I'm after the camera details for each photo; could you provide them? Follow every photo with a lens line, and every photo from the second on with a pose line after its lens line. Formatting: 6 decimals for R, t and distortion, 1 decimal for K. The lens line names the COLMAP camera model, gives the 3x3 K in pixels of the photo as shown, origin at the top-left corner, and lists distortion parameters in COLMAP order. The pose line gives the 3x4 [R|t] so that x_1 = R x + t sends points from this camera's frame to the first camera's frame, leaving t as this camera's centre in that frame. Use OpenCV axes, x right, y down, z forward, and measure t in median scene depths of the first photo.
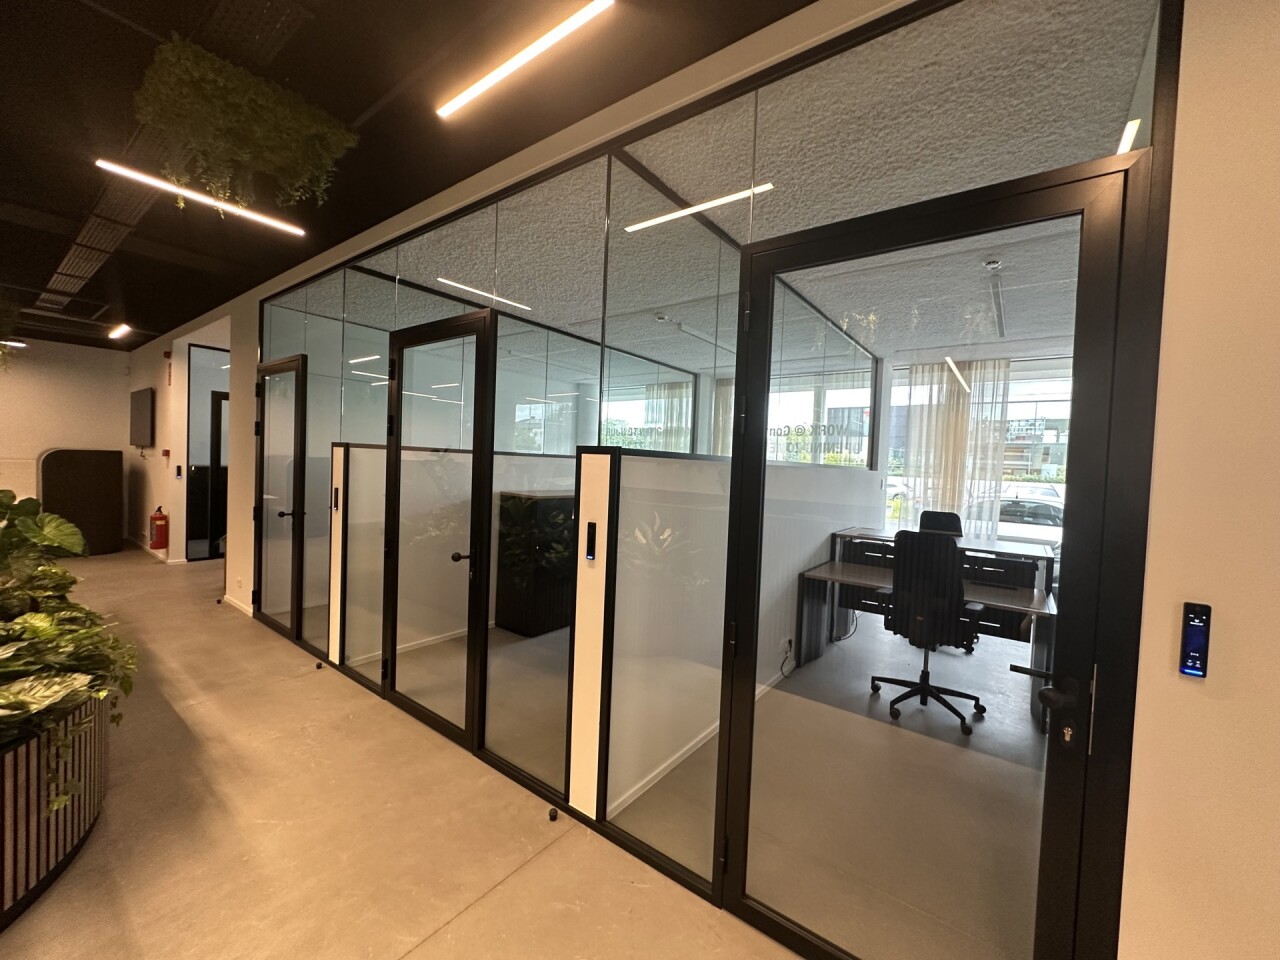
lens RADIAL K [[510.6, 0, 640.0], [0, 510.6, 480.0], [0, 0, 1]] dist [-0.003760, 0.000409]
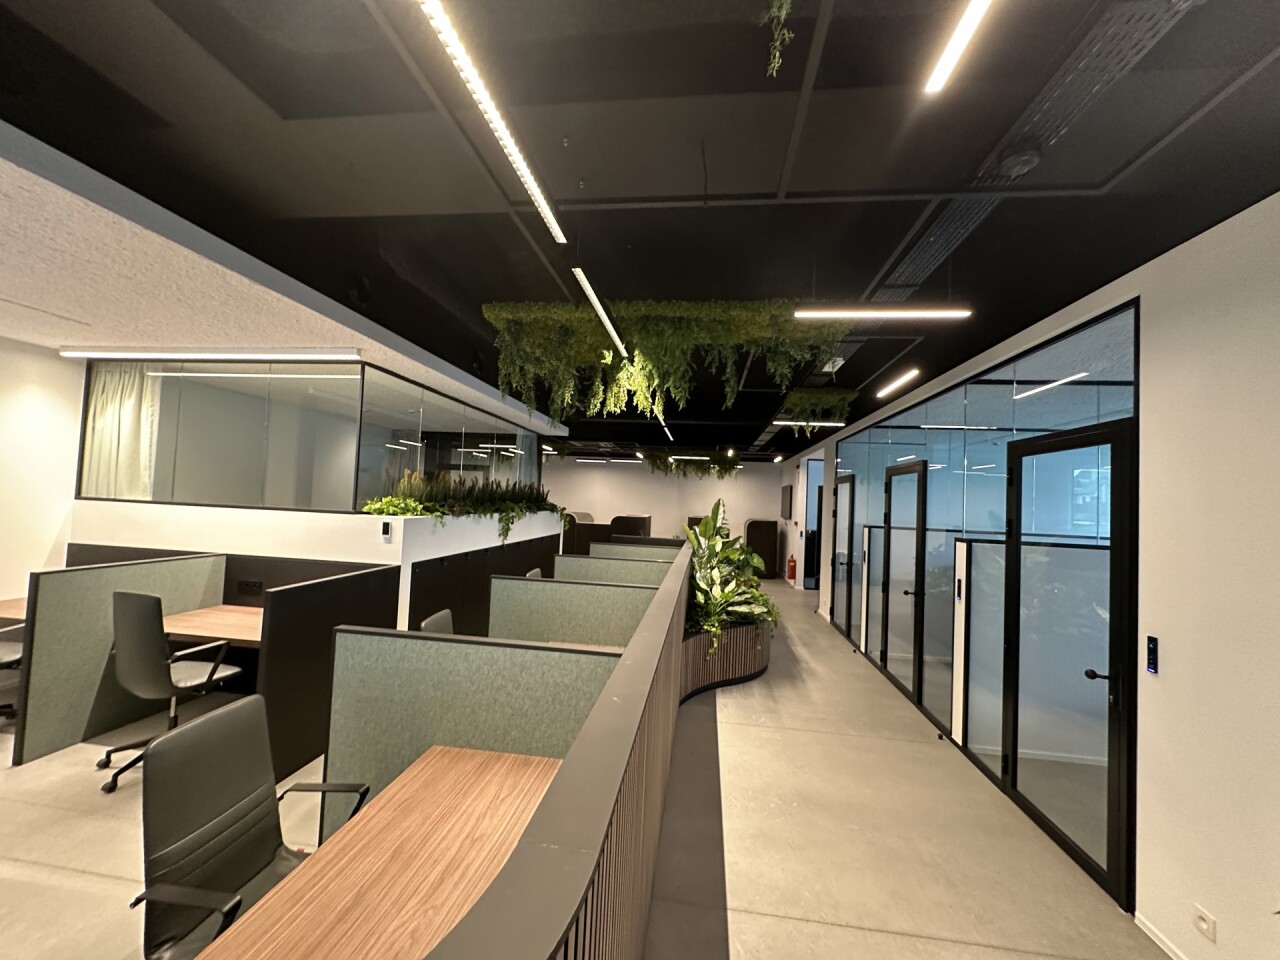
lens RADIAL K [[512.9, 0, 640.0], [0, 512.9, 480.0], [0, 0, 1]] dist [-0.000464, -0.000066]
pose [[0.493257, -0.053786, -0.868219, 0.579089], [-0.050021, 0.994681, -0.090039, -0.029906], [0.868444, 0.087842, 0.487943, -0.568294]]
